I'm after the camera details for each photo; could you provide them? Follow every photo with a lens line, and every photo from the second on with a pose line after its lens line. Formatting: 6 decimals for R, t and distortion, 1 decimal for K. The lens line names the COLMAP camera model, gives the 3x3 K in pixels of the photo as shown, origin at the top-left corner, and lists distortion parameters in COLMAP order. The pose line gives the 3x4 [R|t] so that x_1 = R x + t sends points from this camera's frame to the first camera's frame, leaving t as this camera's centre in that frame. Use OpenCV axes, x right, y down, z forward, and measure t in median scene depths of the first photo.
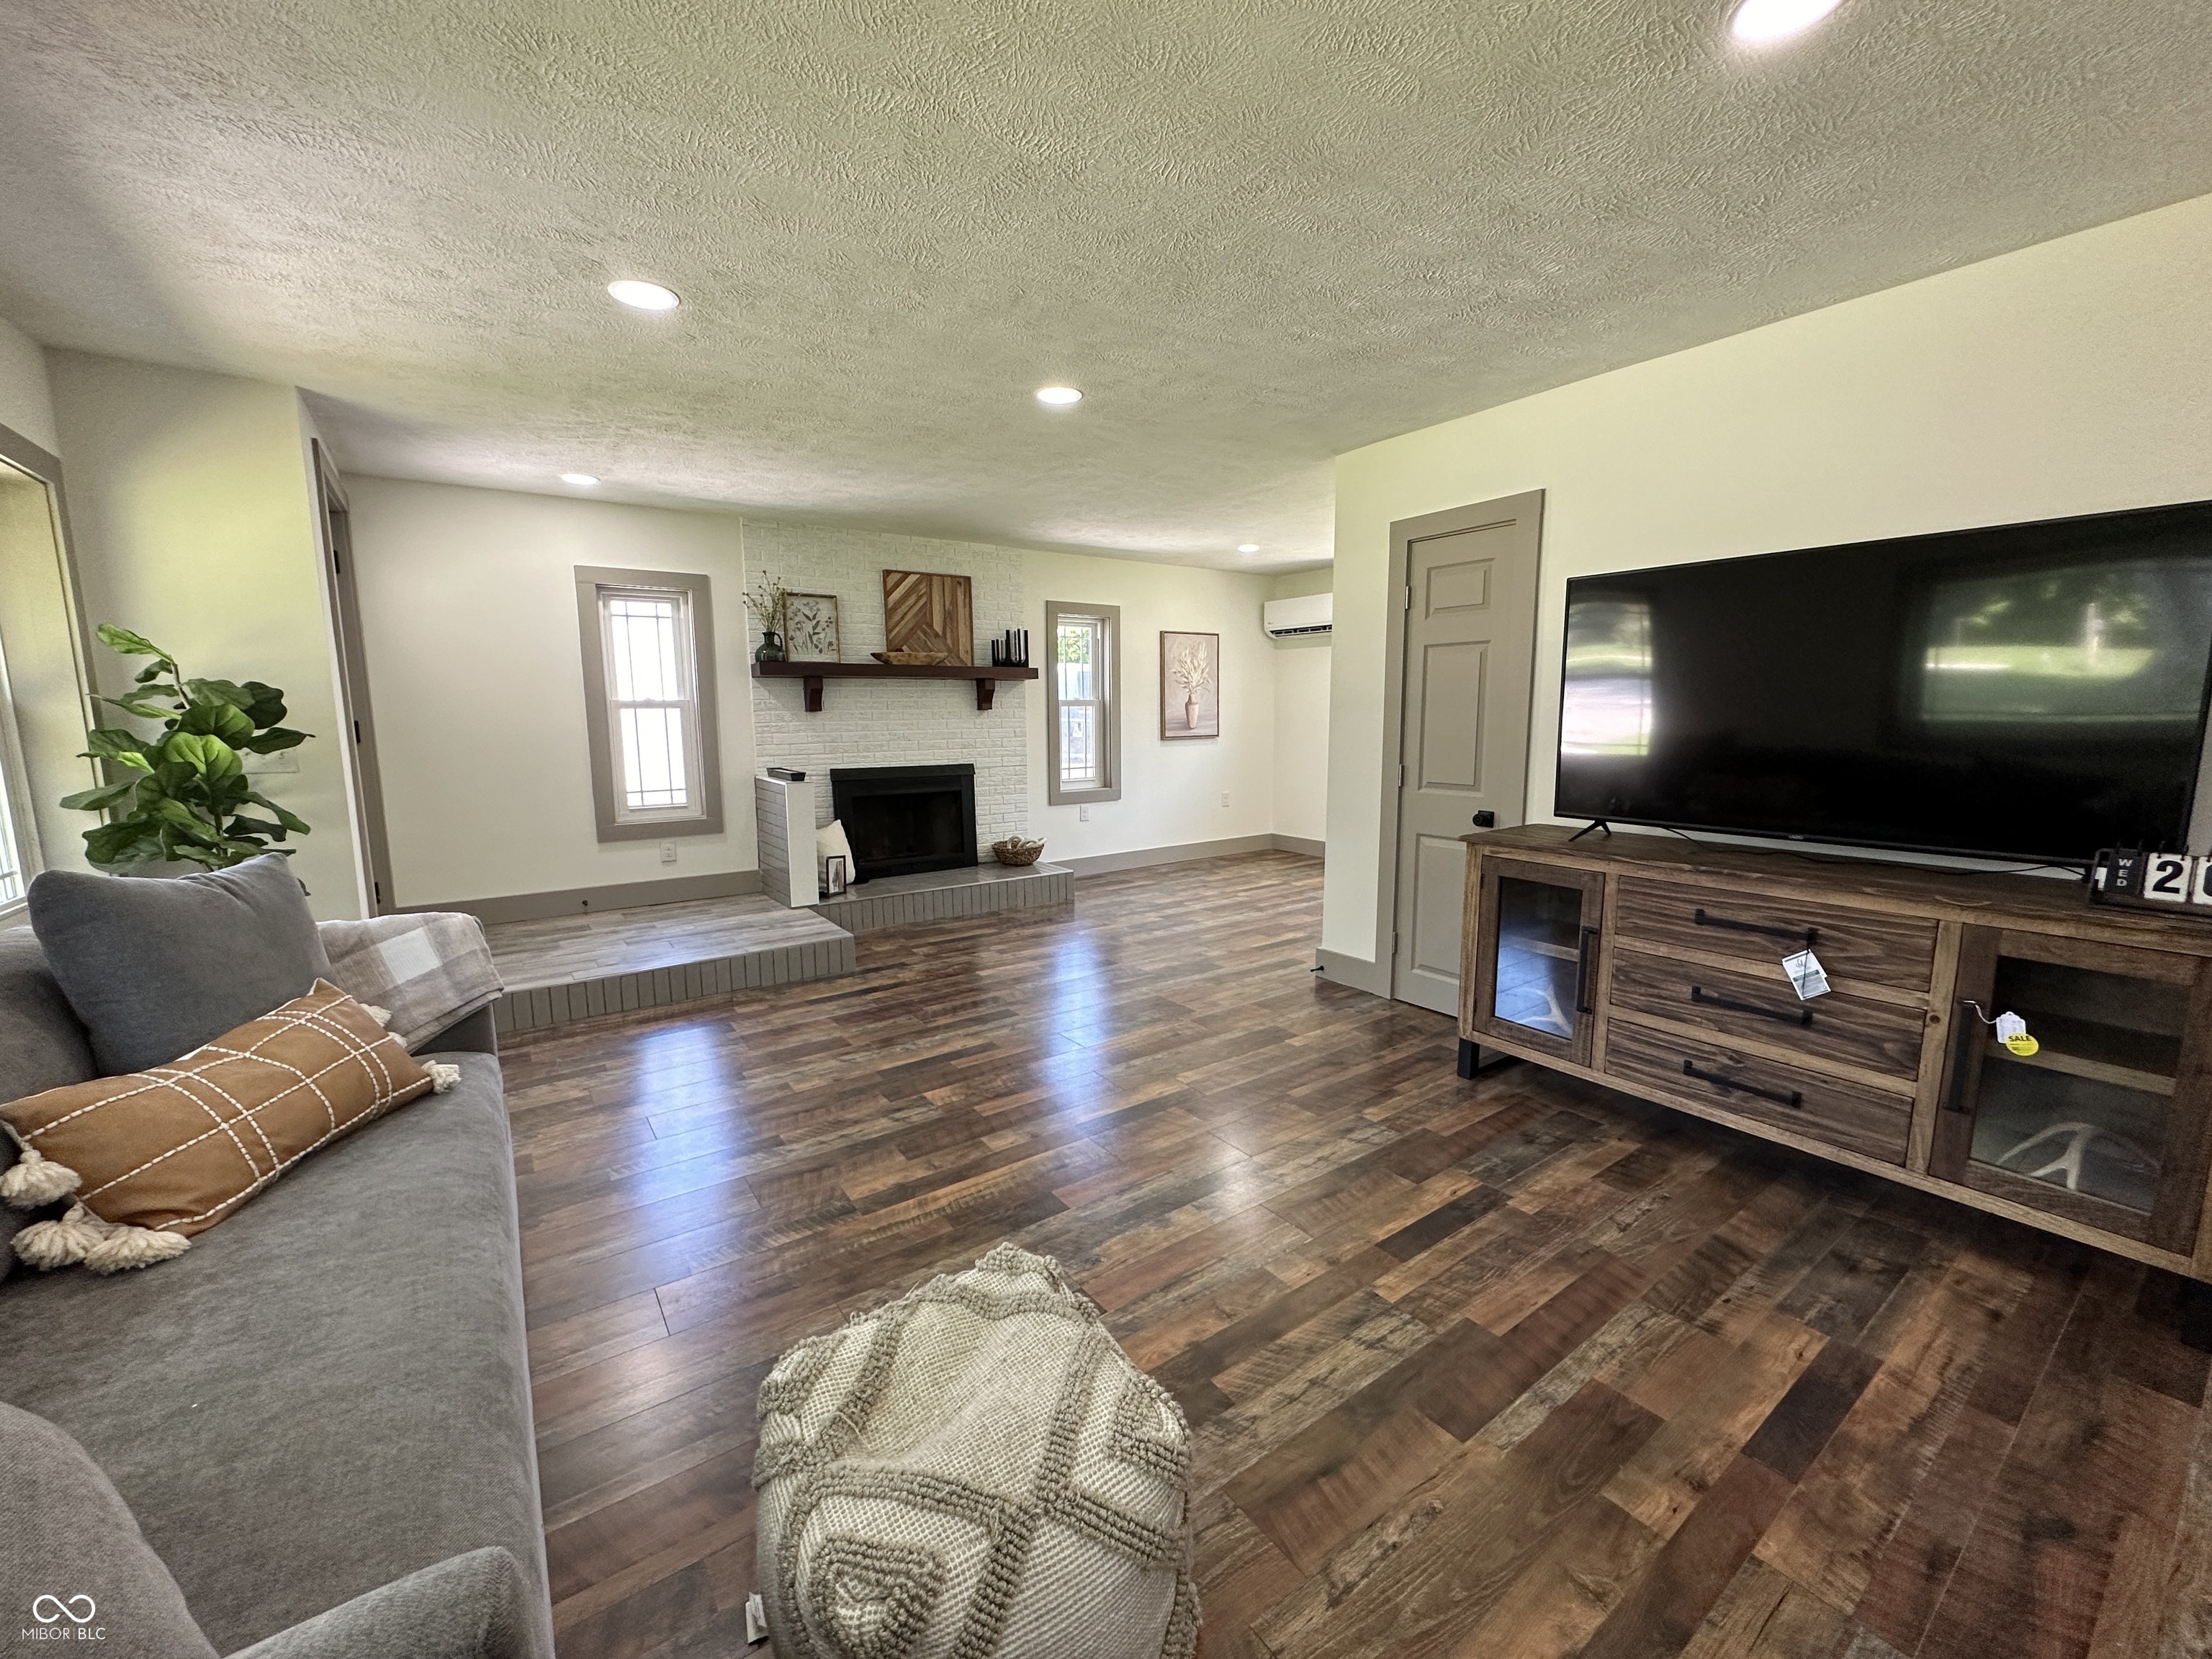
lens RADIAL K [[880.0, 0, 1104.2], [0, 880.0, 833.2], [0, 0, 1]] dist [-0.000657, 0.000297]
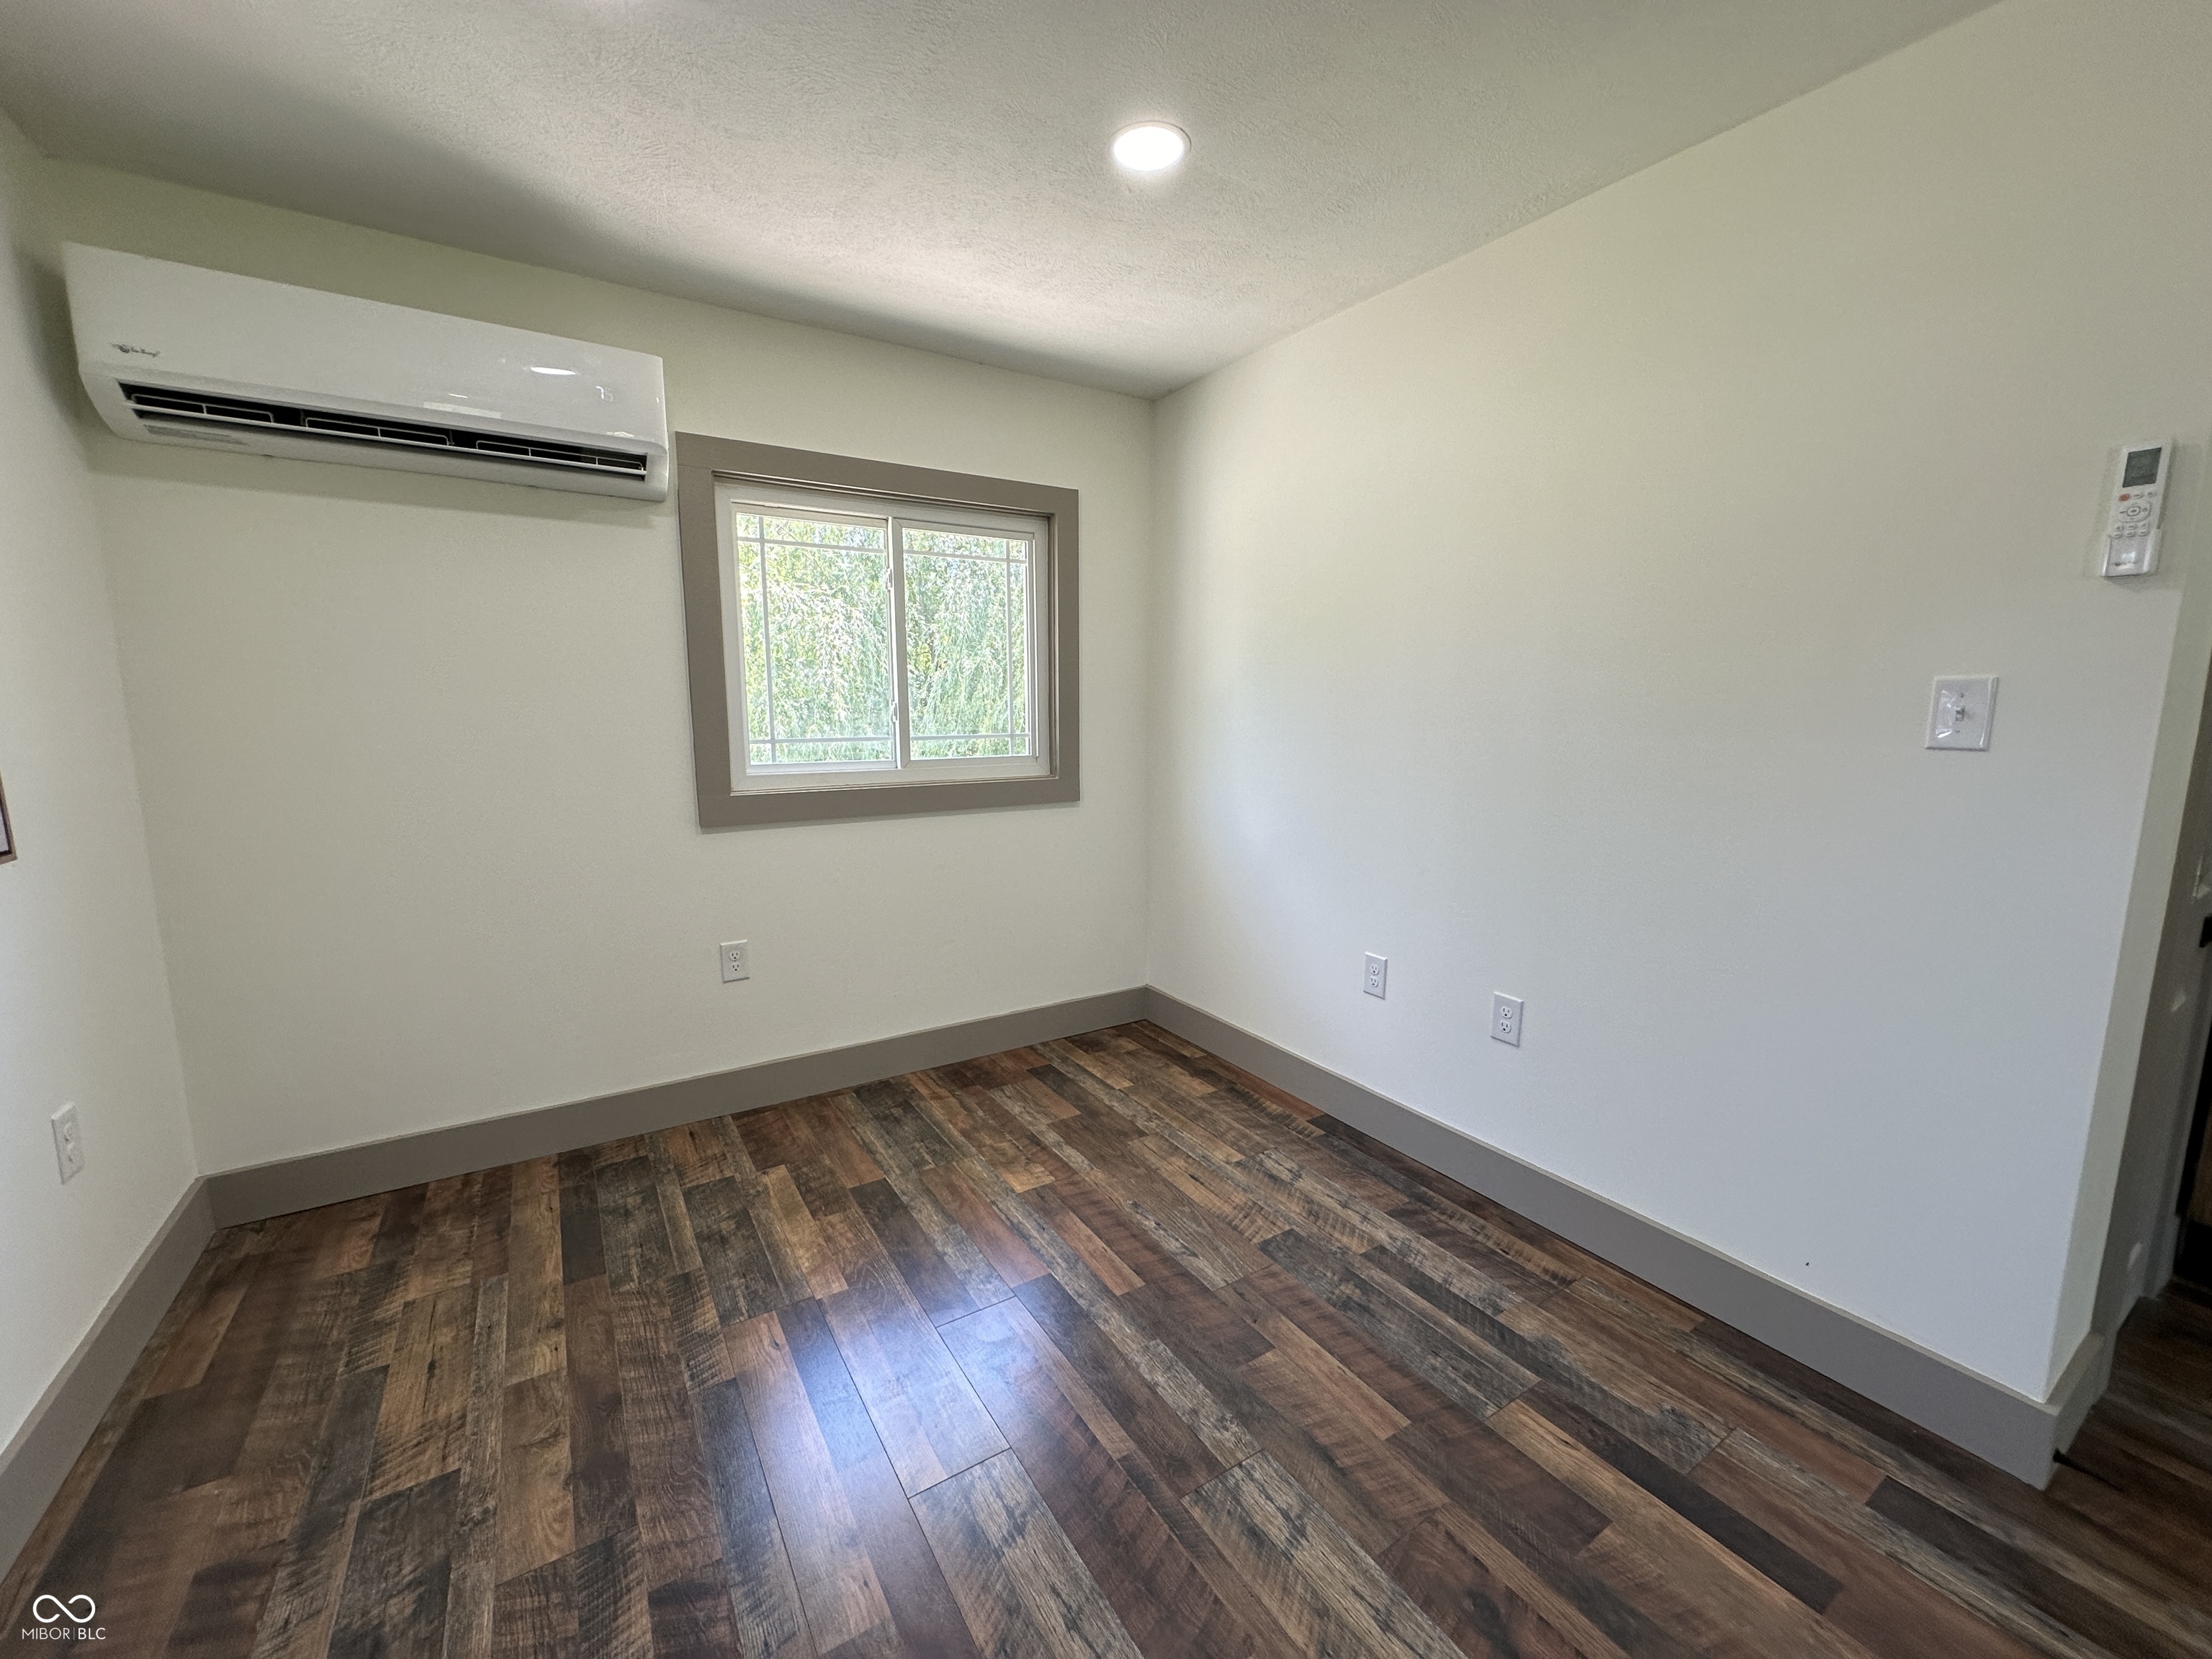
lens RADIAL K [[880.0, 0, 1104.7], [0, 880.0, 831.1], [0, 0, 1]] dist [-0.000657, 0.000297]
pose [[0.051485, -0.135883, 0.989386, -0.072078], [0.137845, 0.982184, 0.127721, -0.158724], [-0.989115, 0.129806, 0.069298, 1.107940]]
